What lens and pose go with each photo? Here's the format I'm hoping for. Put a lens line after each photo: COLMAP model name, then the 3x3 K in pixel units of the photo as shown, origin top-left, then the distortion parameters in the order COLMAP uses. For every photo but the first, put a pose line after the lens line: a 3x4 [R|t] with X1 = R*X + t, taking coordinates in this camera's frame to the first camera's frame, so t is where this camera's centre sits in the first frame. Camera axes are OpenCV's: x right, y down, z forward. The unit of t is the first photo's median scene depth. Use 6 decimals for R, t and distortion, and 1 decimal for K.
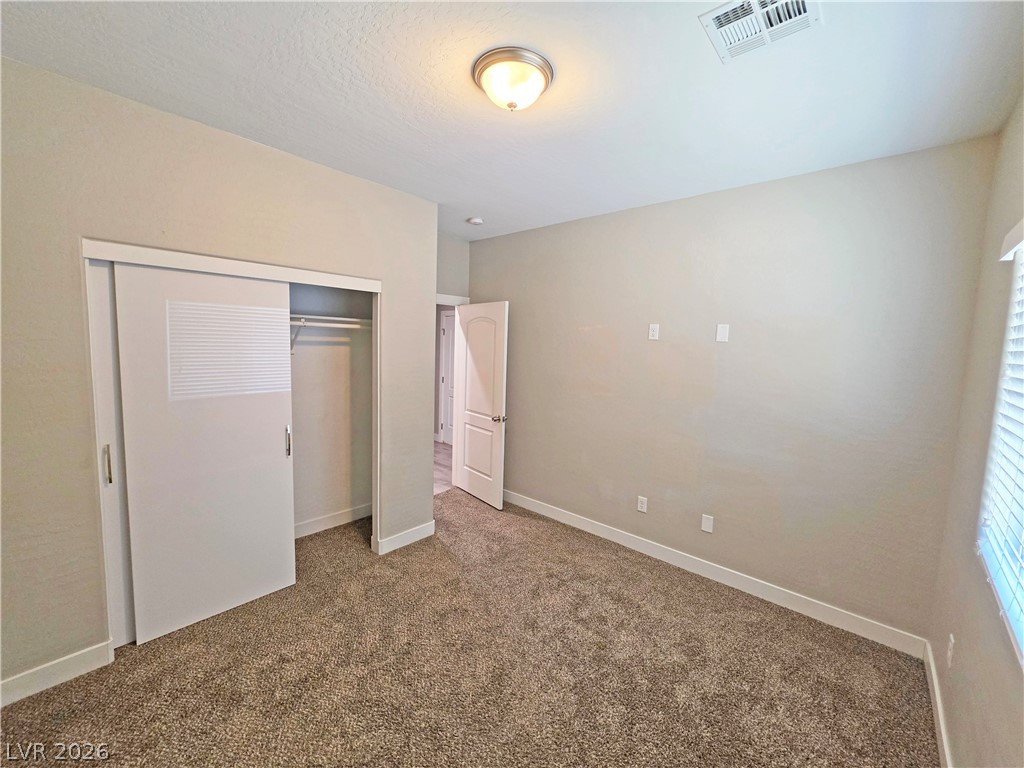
lens RADIAL K [[407.6, 0, 506.2], [0, 407.6, 381.6], [0, 0, 1]] dist [-0.000961, -0.001065]
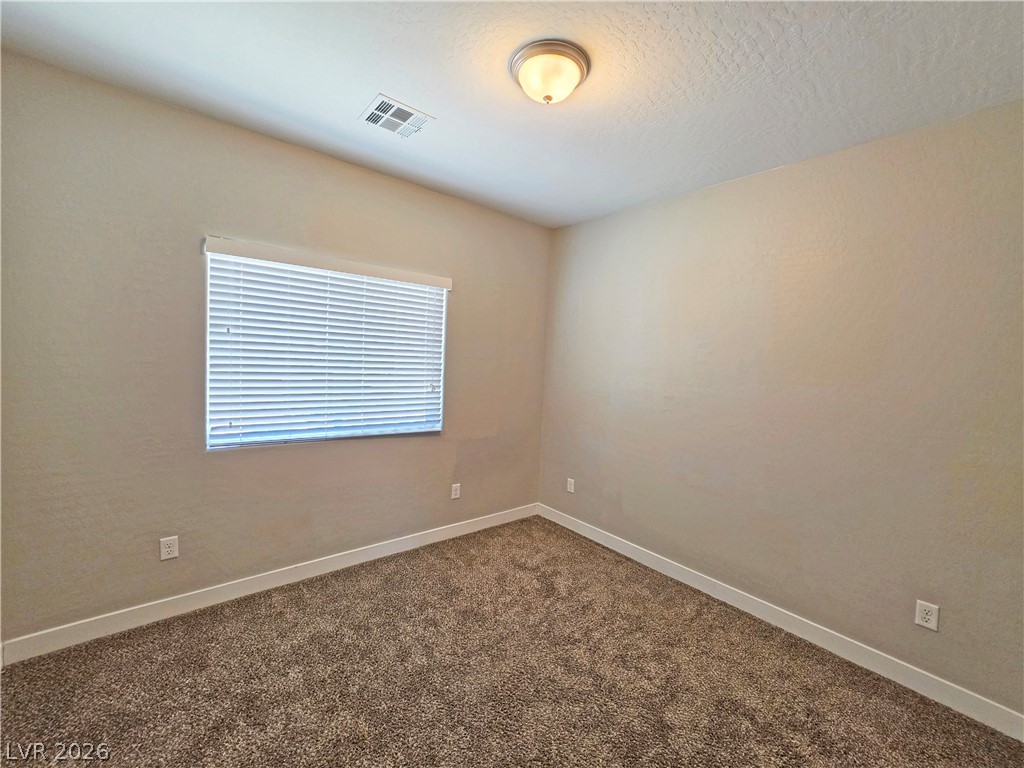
lens RADIAL K [[407.6, 0, 512.7], [0, 407.6, 385.6], [0, 0, 1]] dist [-0.000961, -0.001065]
pose [[-0.990118, -0.079225, 0.115710, -0.047815], [-0.059390, 0.984371, 0.165788, -0.079821], [-0.127036, 0.157277, -0.979350, 1.186996]]
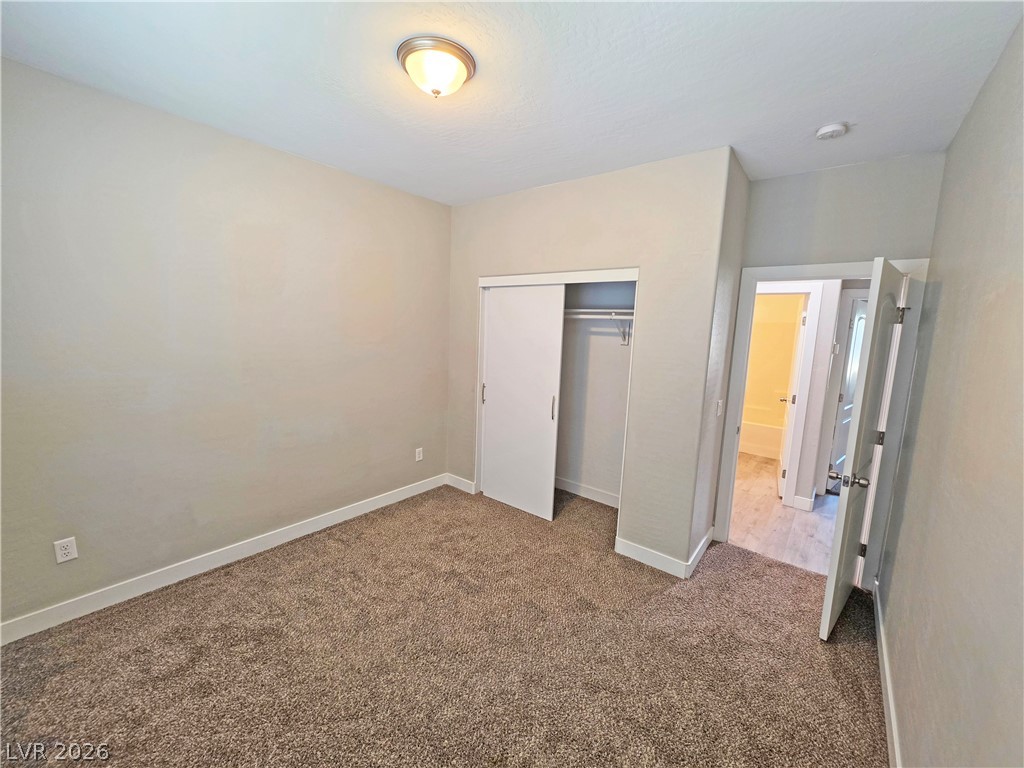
lens RADIAL K [[407.6, 0, 513.2], [0, 407.6, 381.8], [0, 0, 1]] dist [-0.000961, -0.001065]
pose [[0.065554, 0.116617, -0.991011, 0.635884], [-0.127856, 0.985943, 0.107563, -0.052471], [0.989624, 0.119656, 0.079543, 0.671950]]
